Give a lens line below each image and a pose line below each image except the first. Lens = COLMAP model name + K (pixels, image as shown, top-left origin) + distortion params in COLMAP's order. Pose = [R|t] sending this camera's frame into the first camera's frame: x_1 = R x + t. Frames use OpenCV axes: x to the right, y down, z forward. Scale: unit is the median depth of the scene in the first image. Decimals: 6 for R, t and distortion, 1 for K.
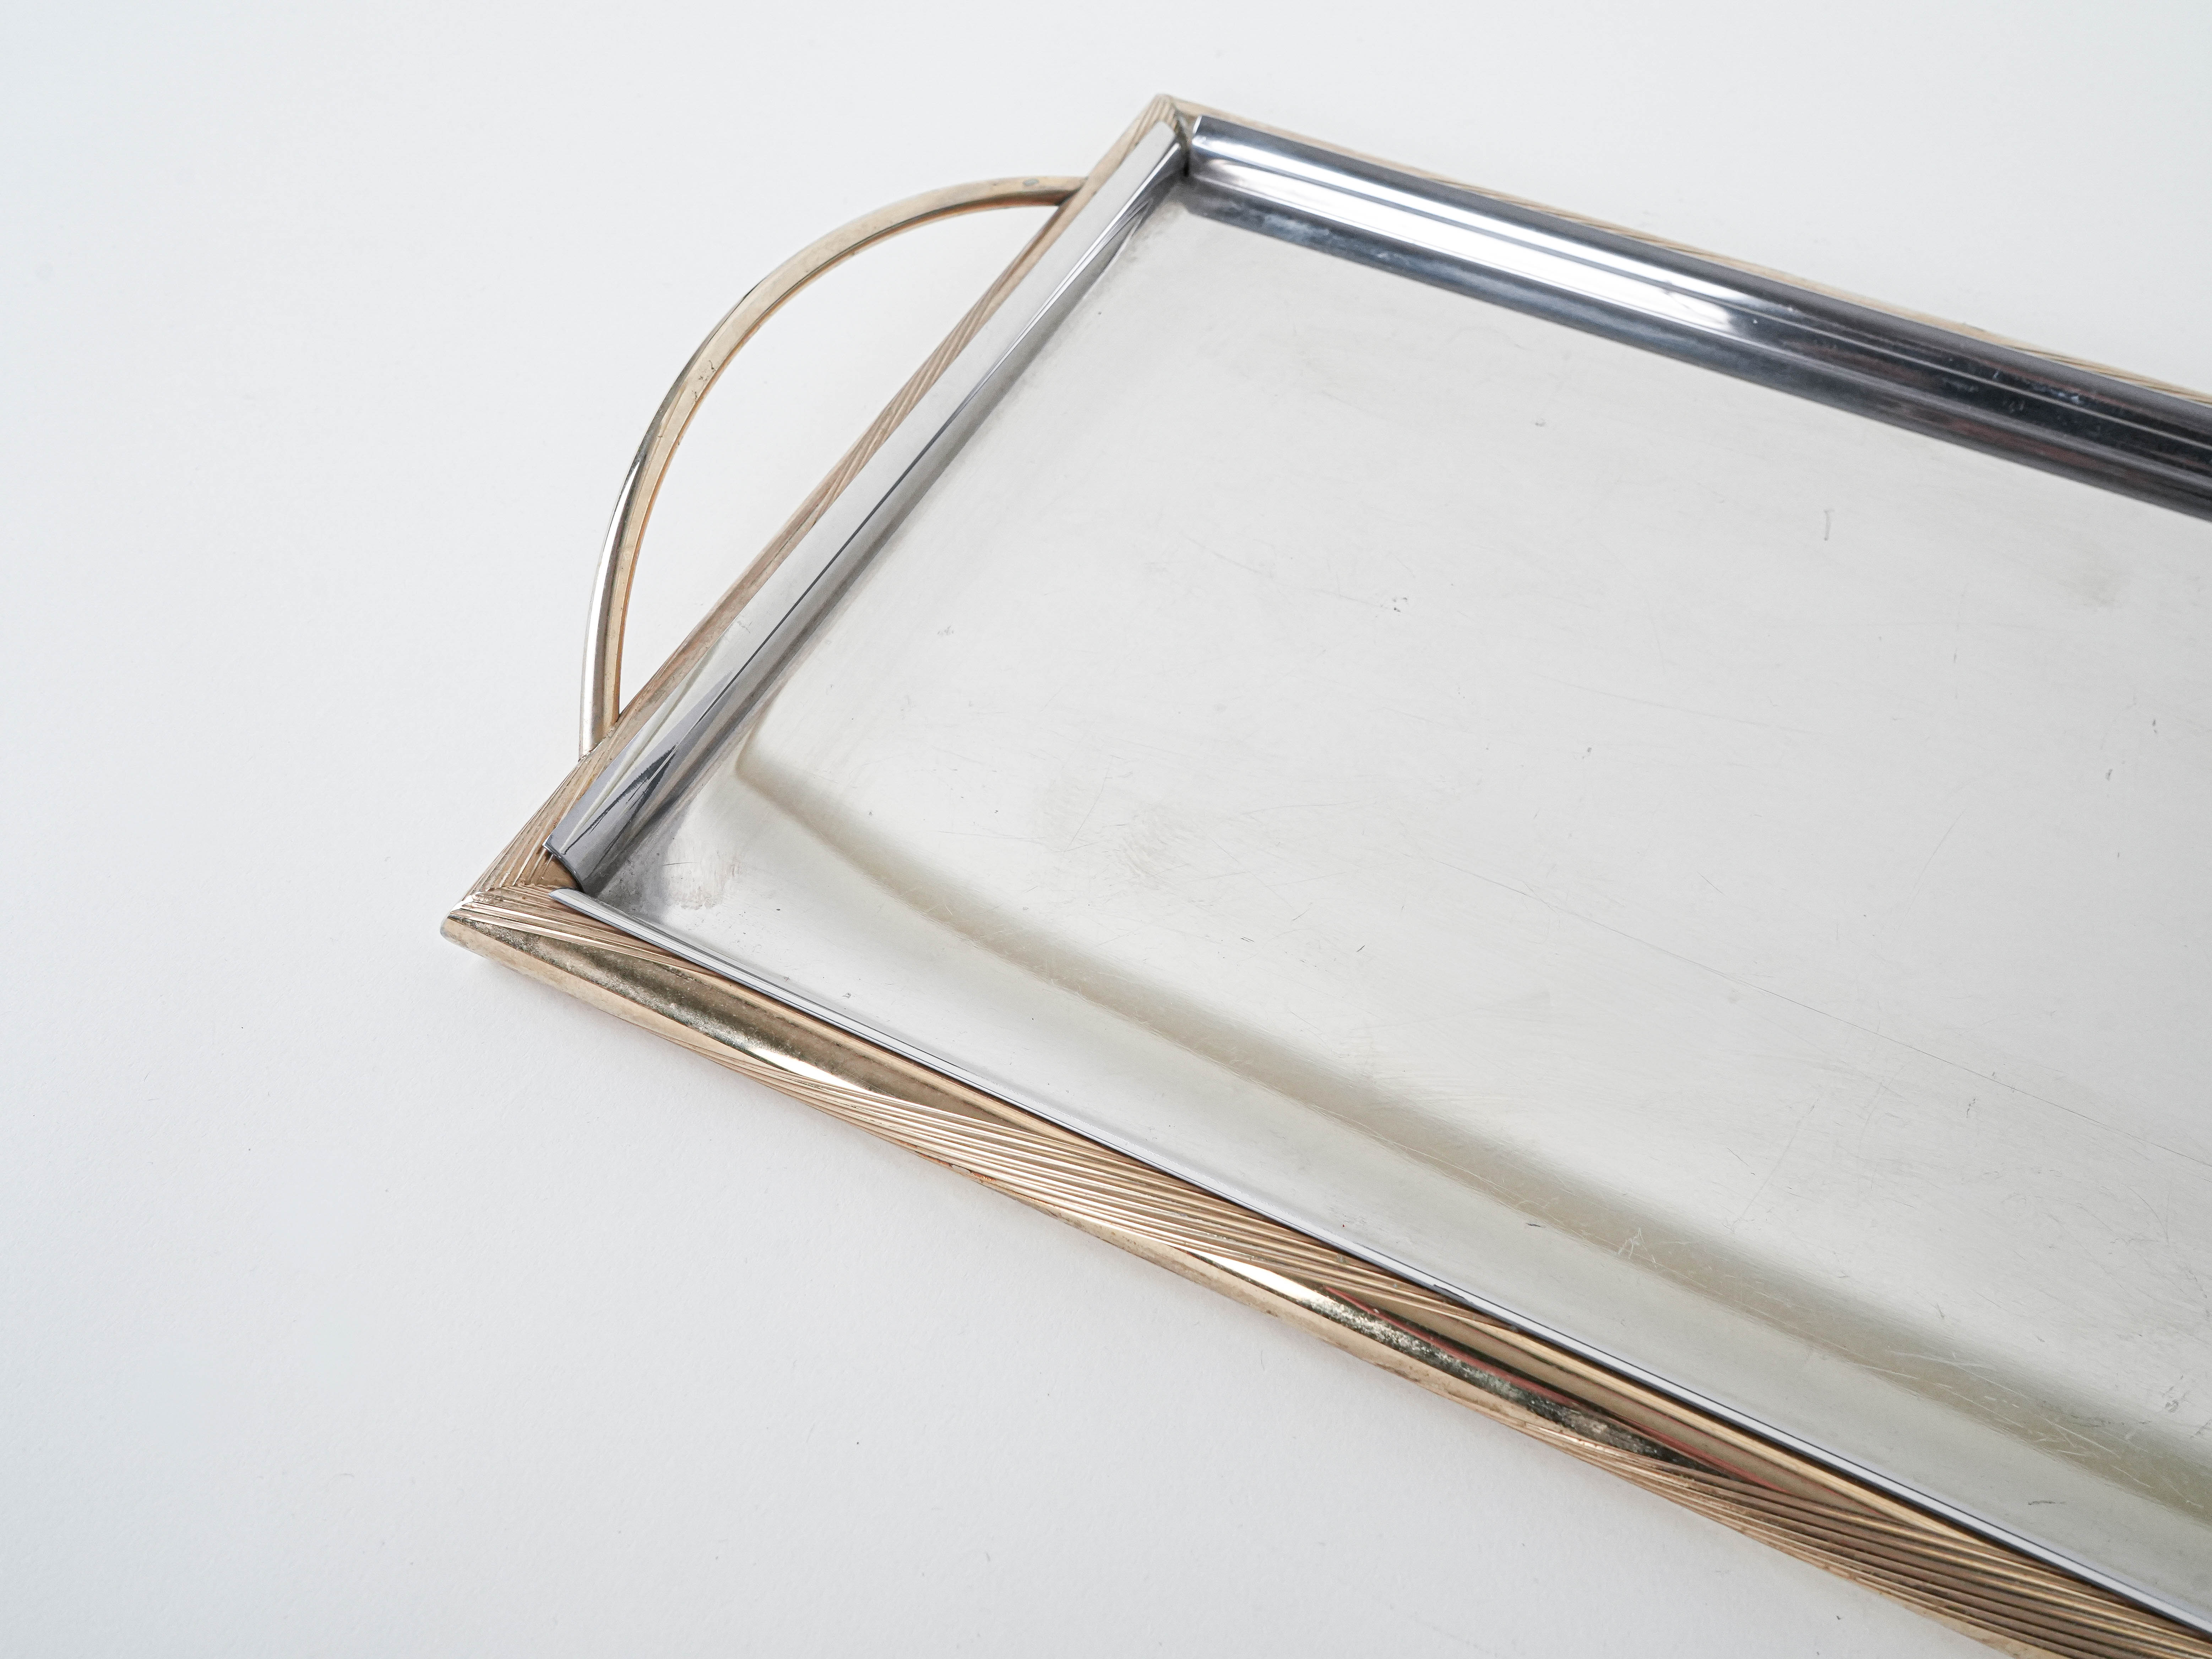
lens RADIAL K [[2043.3, 0, 1106.0], [0, 2043.3, 829.5], [0, 0, 1]] dist [0.004310, 0.002848]
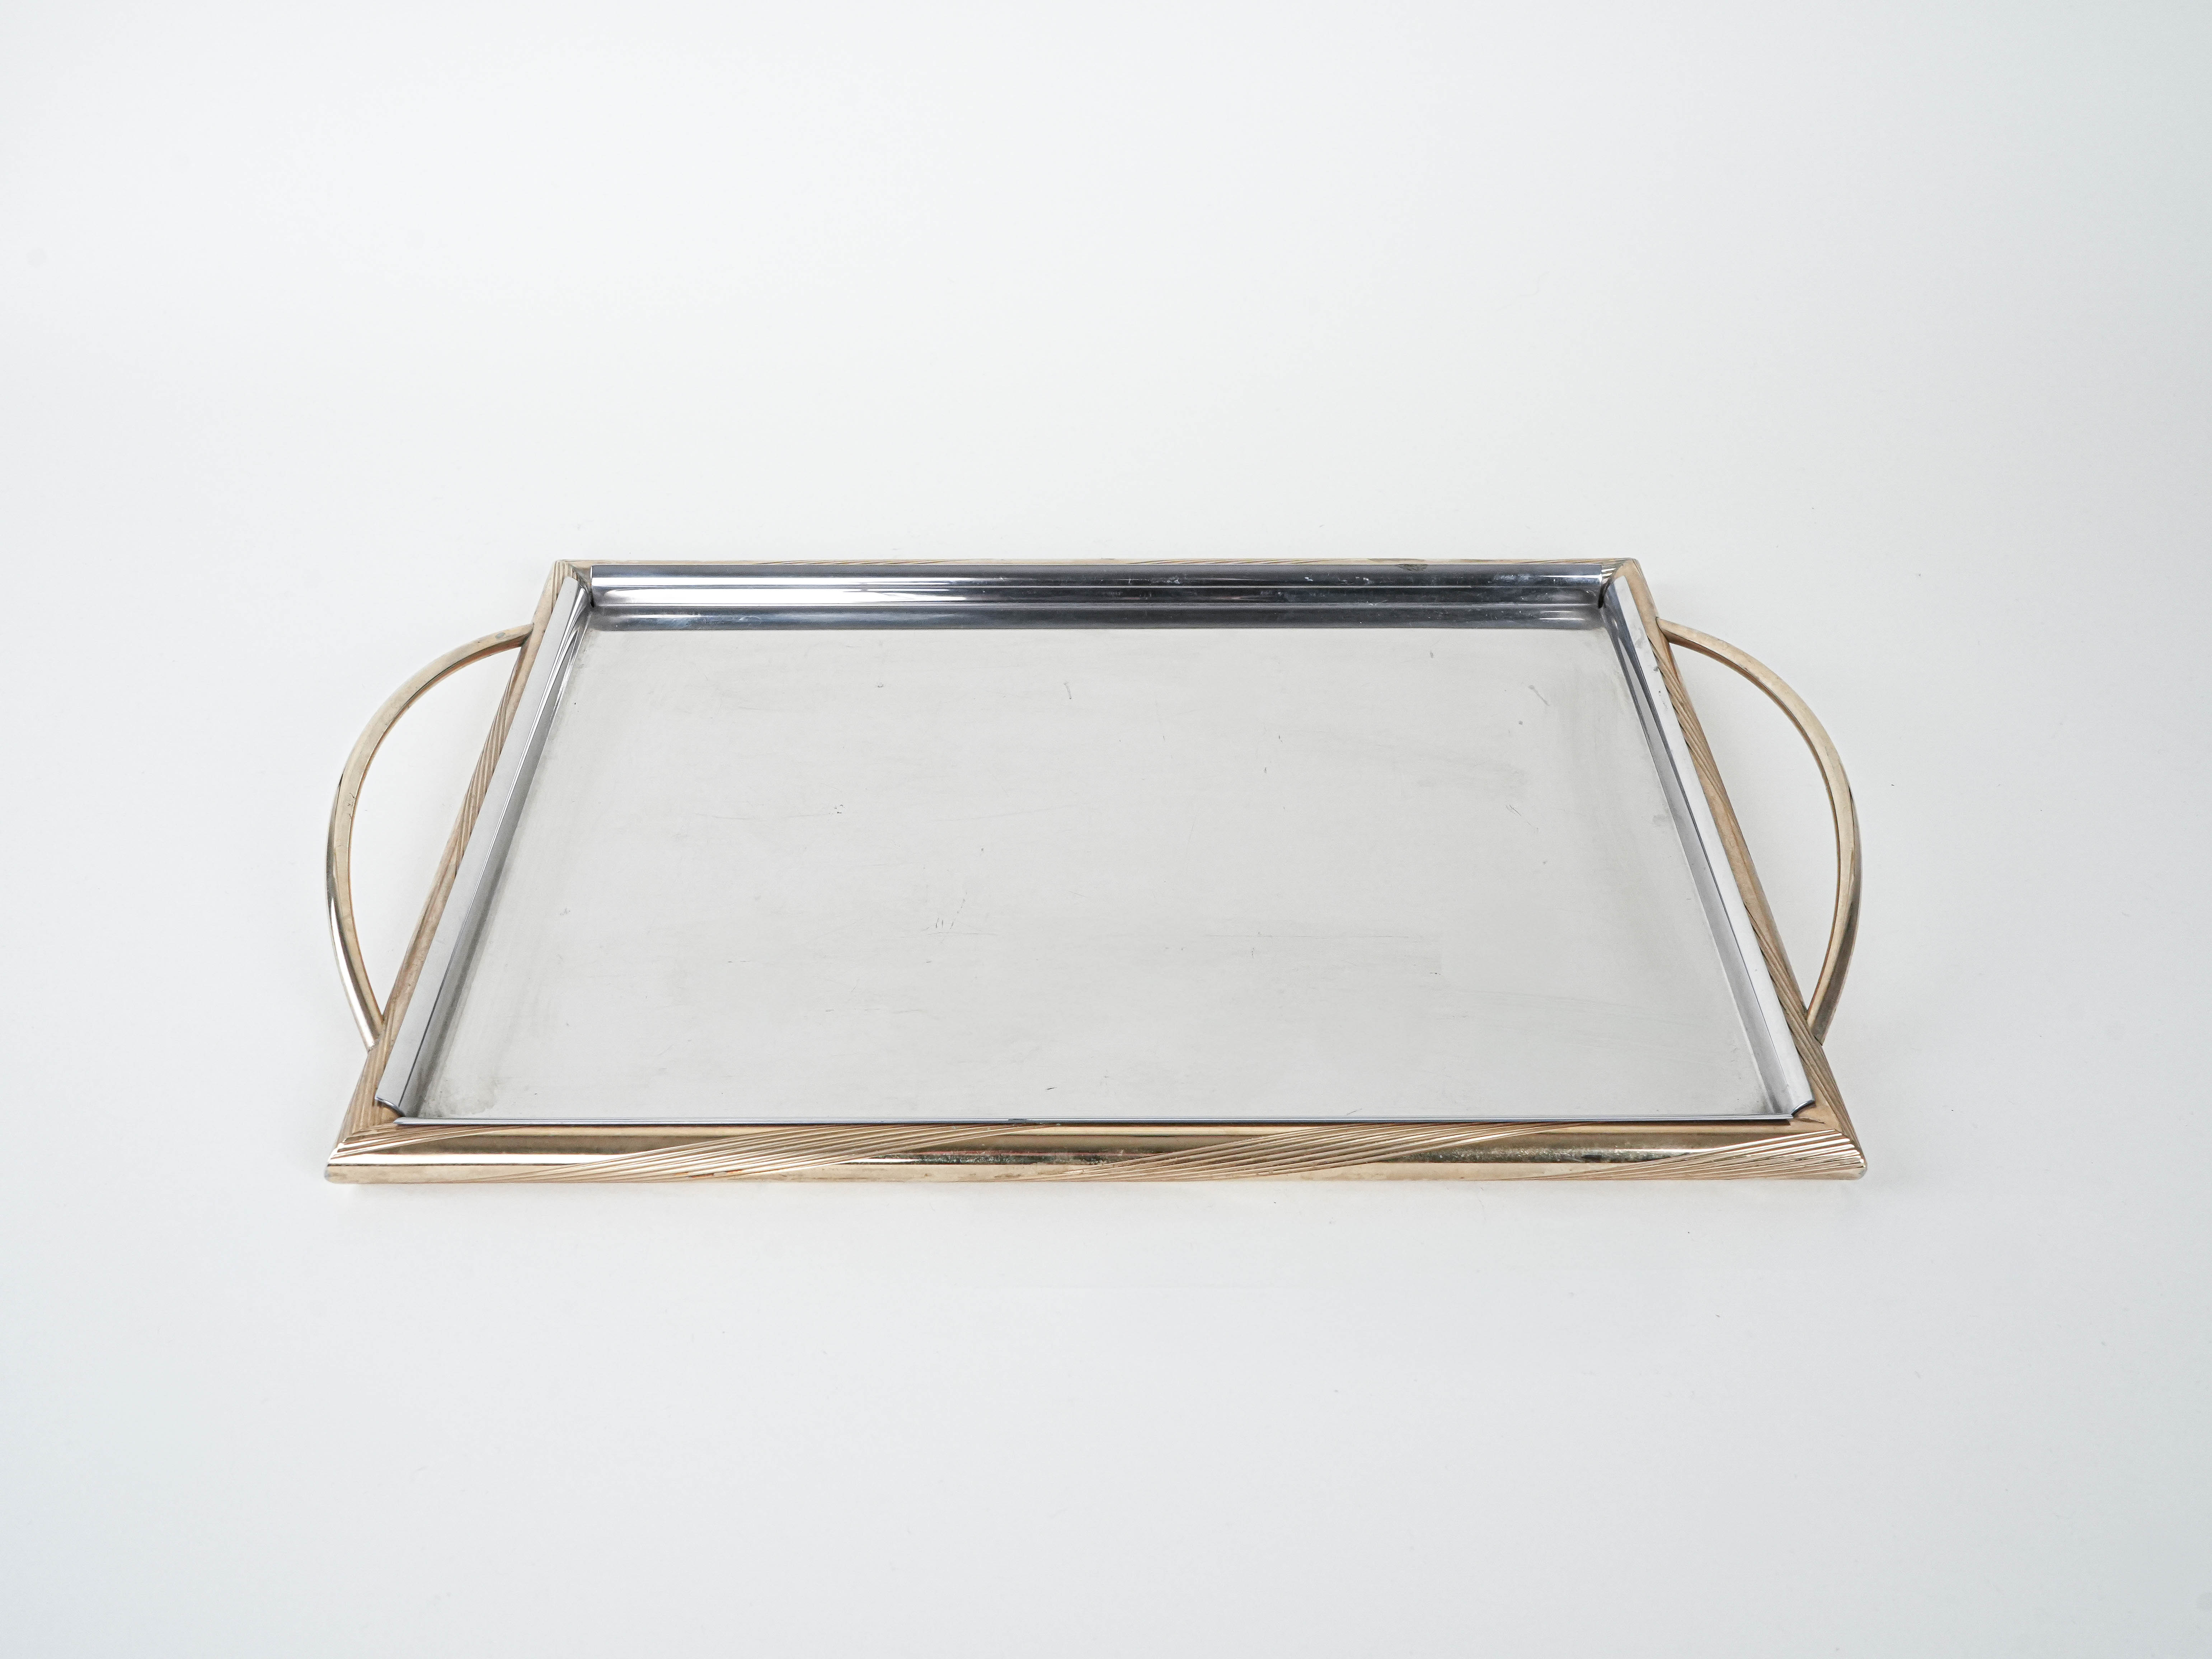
lens RADIAL K [[2043.3, 0, 1106.0], [0, 2043.3, 829.5], [0, 0, 1]] dist [0.004310, 0.002848]
pose [[0.896420, -0.298771, 0.327364, -0.194981], [0.355985, 0.925371, -0.130246, 0.184296], [-0.264020, 0.233292, 0.935879, -0.530320]]
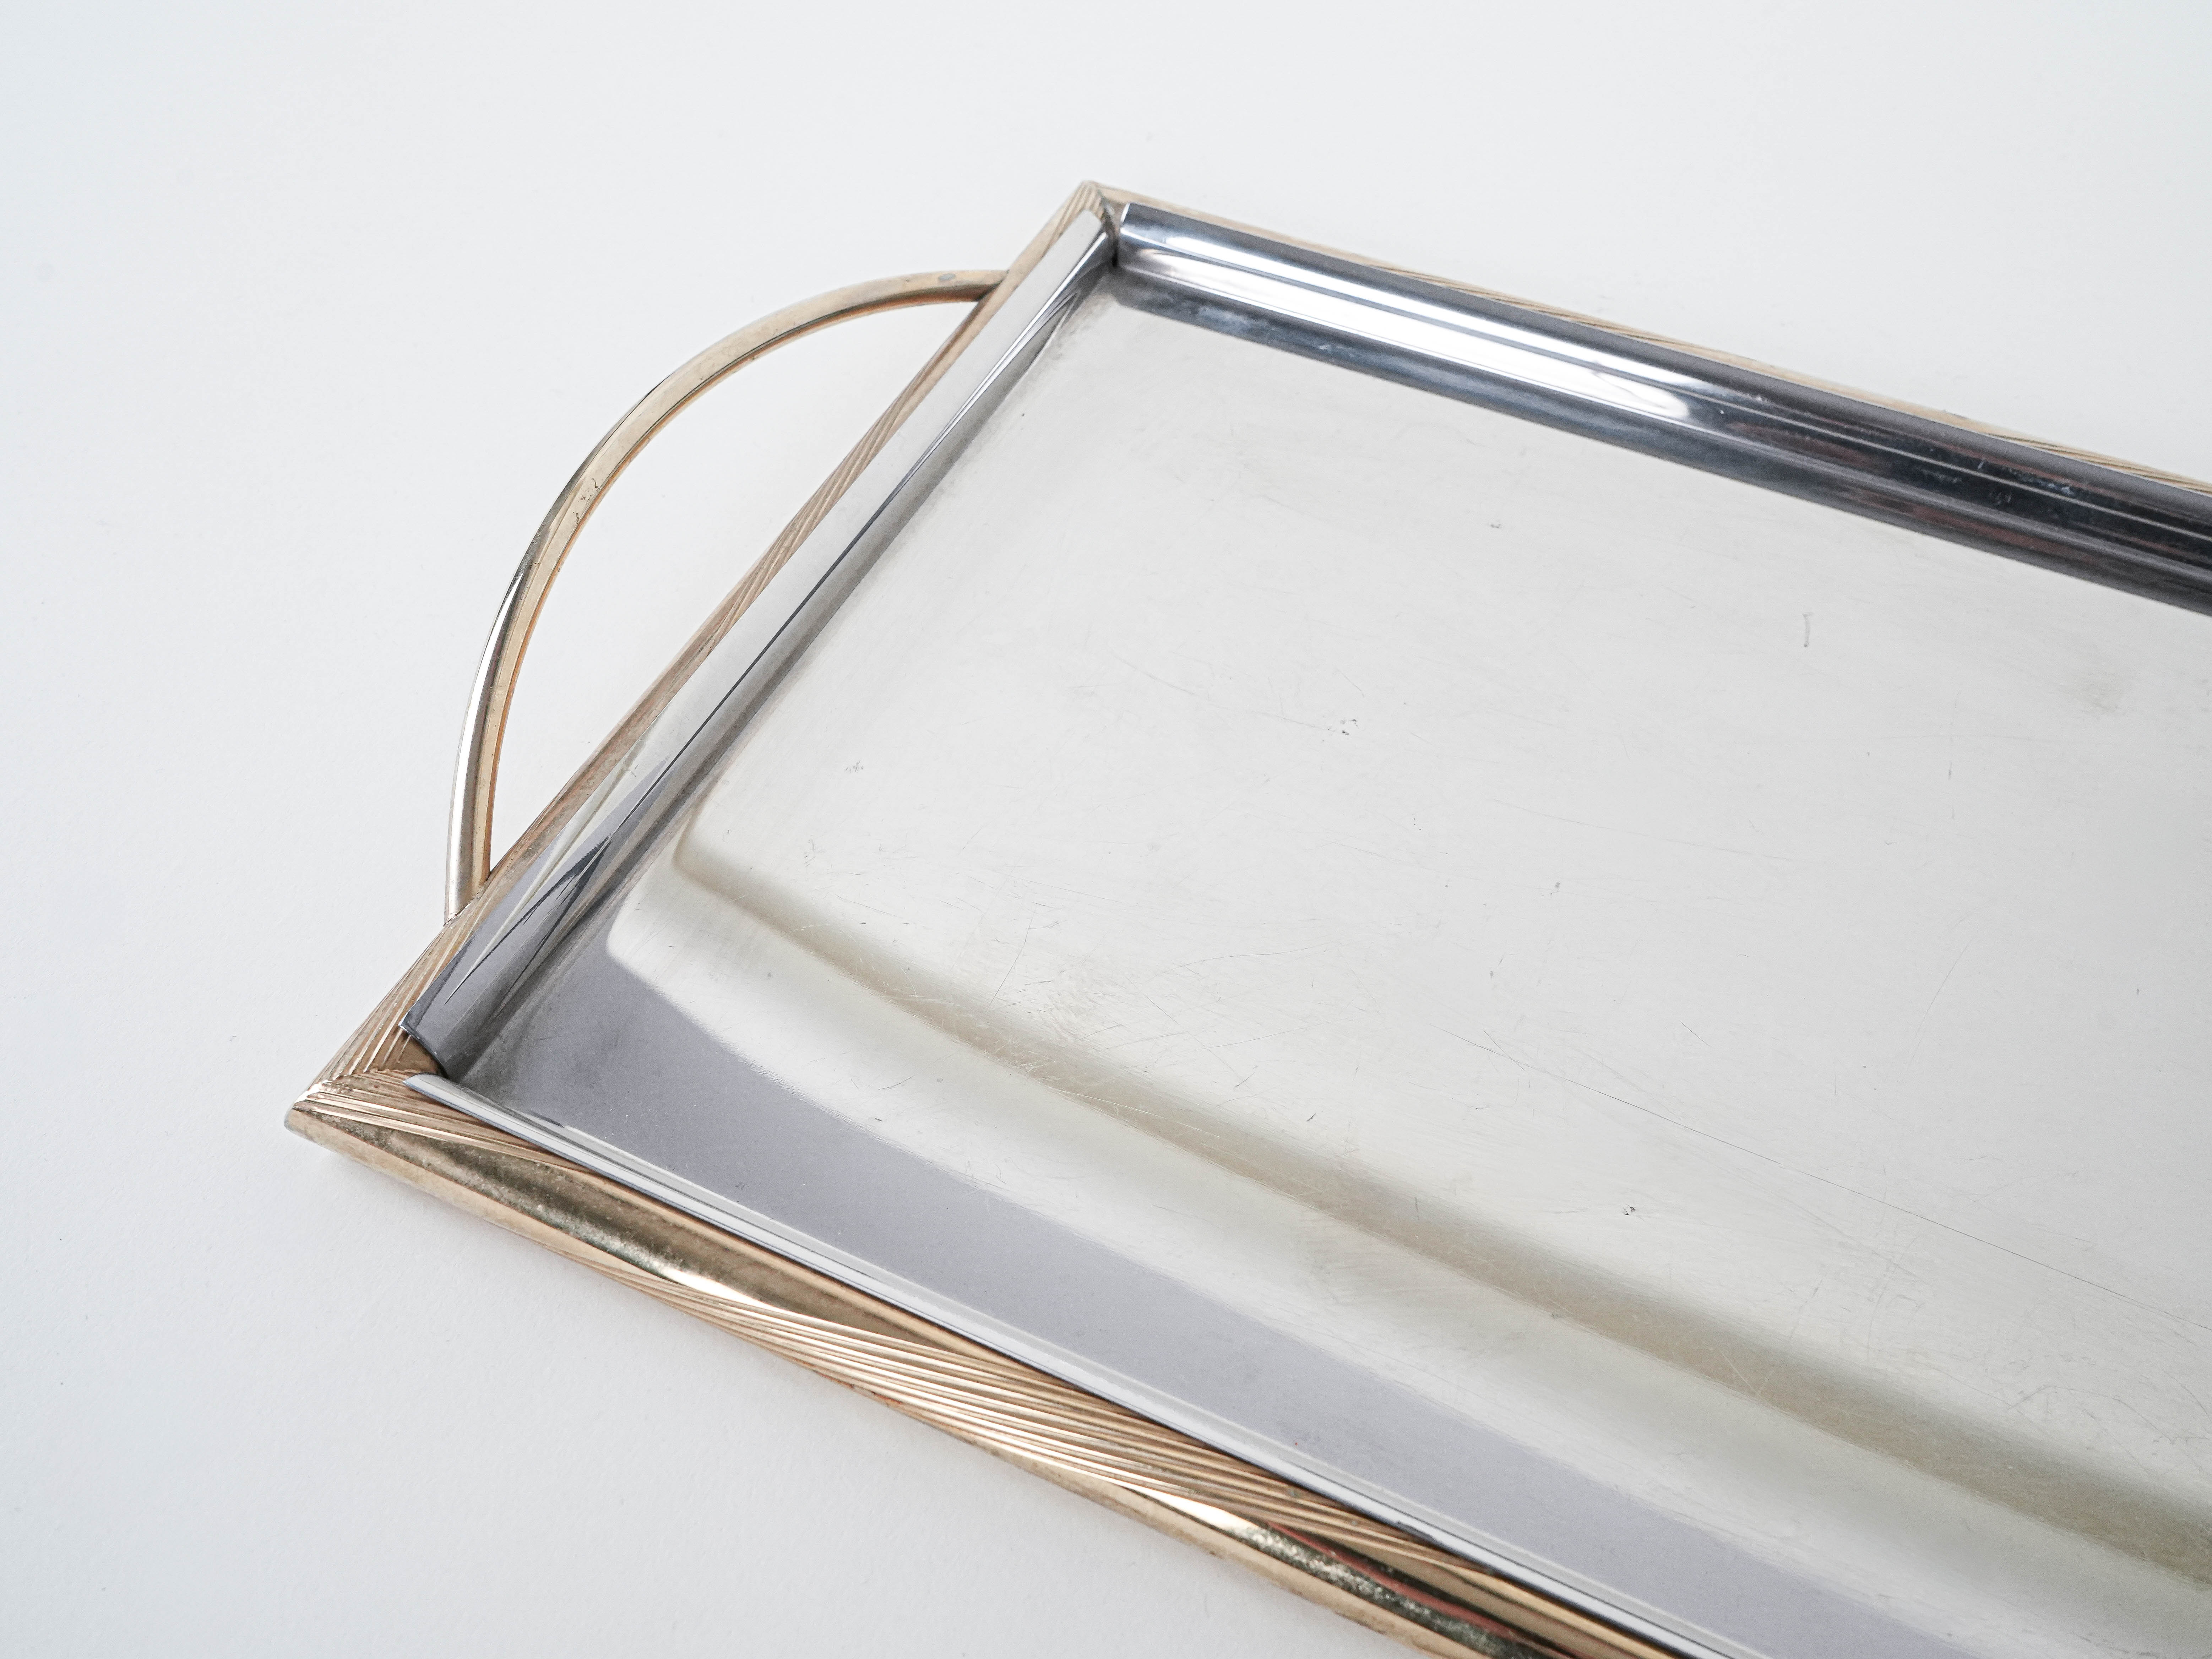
lens RADIAL K [[2043.3, 0, 1106.0], [0, 2043.3, 829.5], [0, 0, 1]] dist [0.004310, 0.002848]
pose [[0.999715, -0.020272, 0.012624, 0.022036], [0.020676, 0.999248, -0.032813, -0.036439], [-0.011949, 0.033065, 0.999382, 0.082642]]
